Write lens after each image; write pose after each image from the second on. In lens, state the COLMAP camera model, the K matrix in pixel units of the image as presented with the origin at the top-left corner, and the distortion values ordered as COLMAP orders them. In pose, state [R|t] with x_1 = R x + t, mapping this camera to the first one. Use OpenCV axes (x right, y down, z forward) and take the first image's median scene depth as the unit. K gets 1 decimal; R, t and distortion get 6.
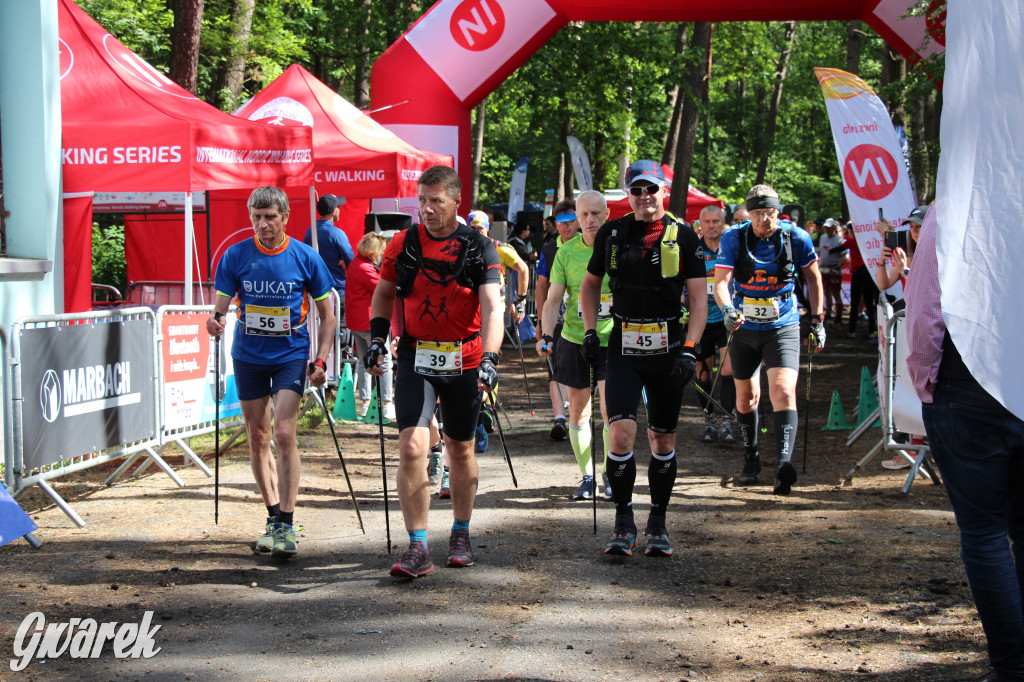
lens RADIAL K [[1905.4, 0, 513.0], [0, 1905.4, 338.5], [0, 0, 1]] dist [0.159251, 0.890798]
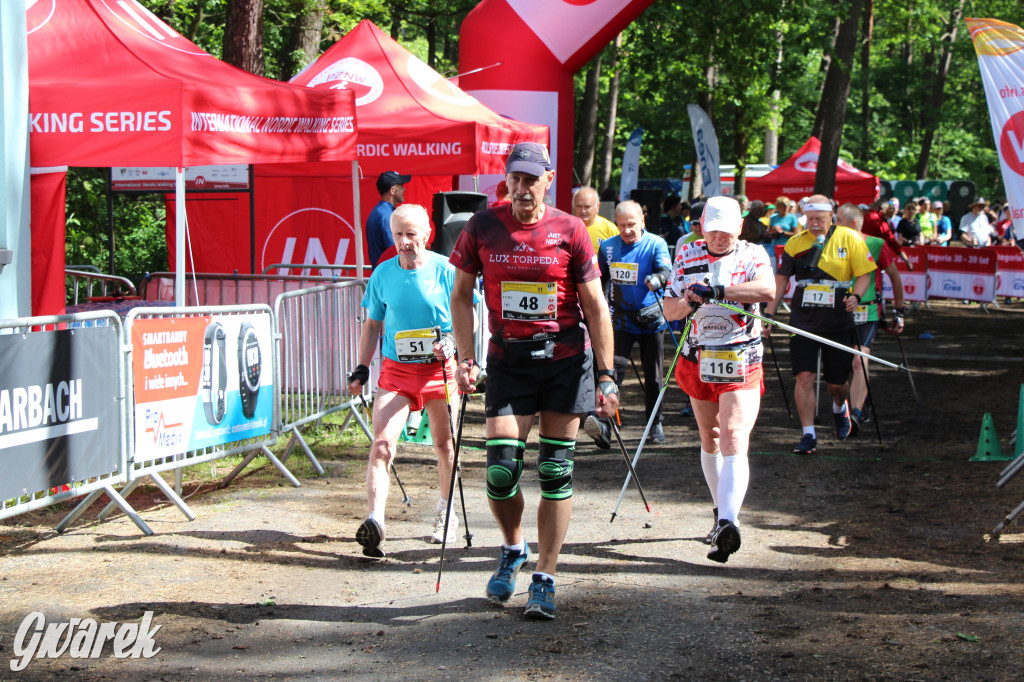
lens RADIAL K [[1993.5, 0, 521.8], [0, 1993.5, 341.2], [0, 0, 1]] dist [0.218483, 0.538450]
pose [[0.997381, 0.009090, -0.071748, 0.032181], [-0.008338, 0.999907, 0.010771, -0.010612], [0.071839, -0.010145, 0.997365, 0.128601]]
